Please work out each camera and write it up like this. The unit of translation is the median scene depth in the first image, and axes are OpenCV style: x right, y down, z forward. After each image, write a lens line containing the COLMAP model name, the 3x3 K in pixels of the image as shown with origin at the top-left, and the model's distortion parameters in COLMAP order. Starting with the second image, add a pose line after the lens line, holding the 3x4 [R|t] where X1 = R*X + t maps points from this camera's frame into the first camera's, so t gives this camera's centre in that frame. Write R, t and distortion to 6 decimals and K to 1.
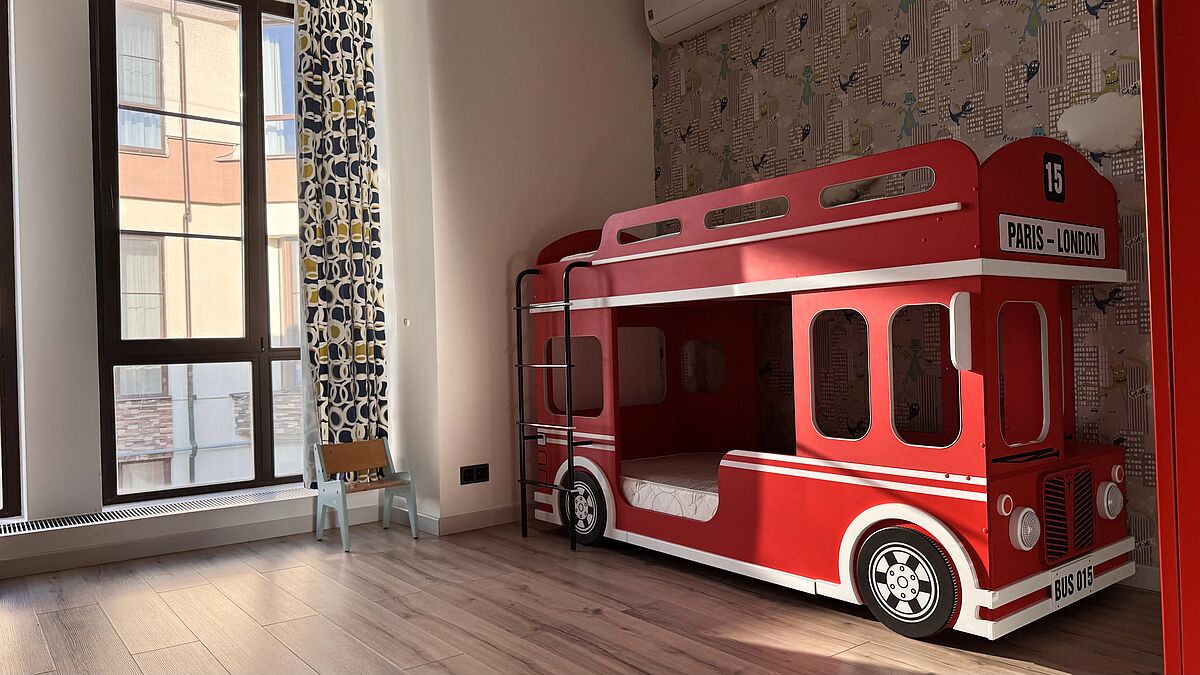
lens RADIAL K [[842.0, 0, 603.4], [0, 842.0, 341.3], [0, 0, 1]] dist [0.109994, -0.153808]
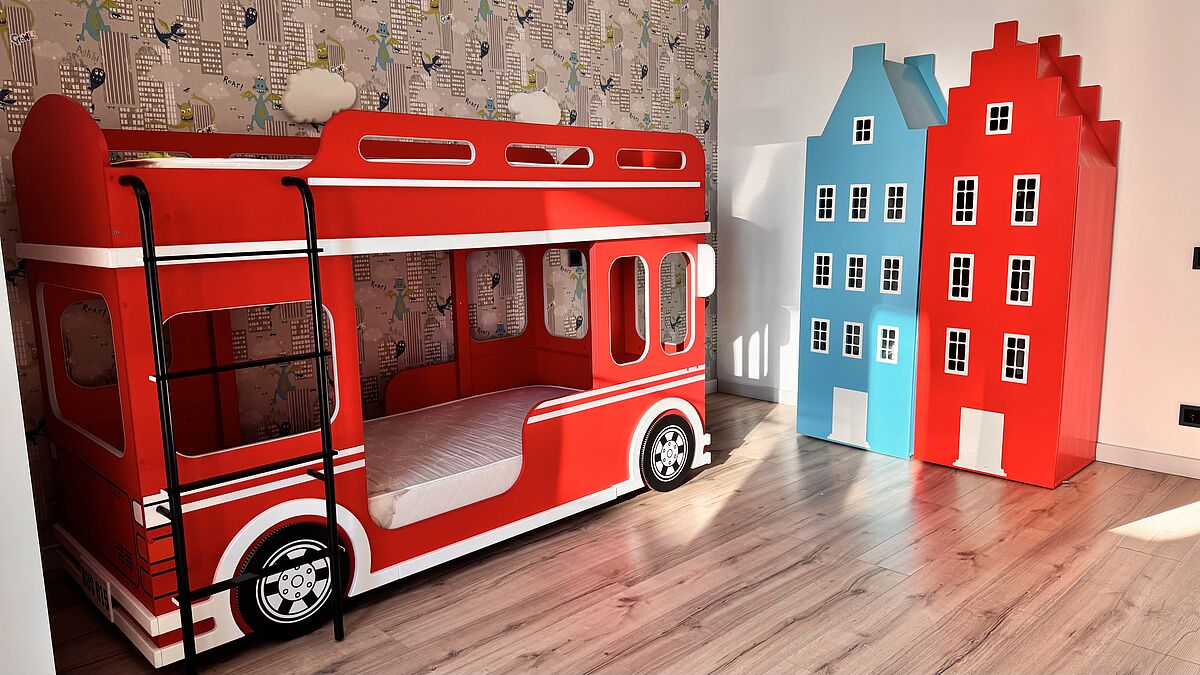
lens RADIAL K [[842.4, 0, 602.8], [0, 842.4, 337.5], [0, 0, 1]] dist [0.189372, -0.373762]
pose [[-0.116895, -0.128104, 0.984848, -0.913013], [0.016107, 0.991271, 0.130851, -0.081679], [-0.993014, 0.031159, -0.113811, 1.188986]]
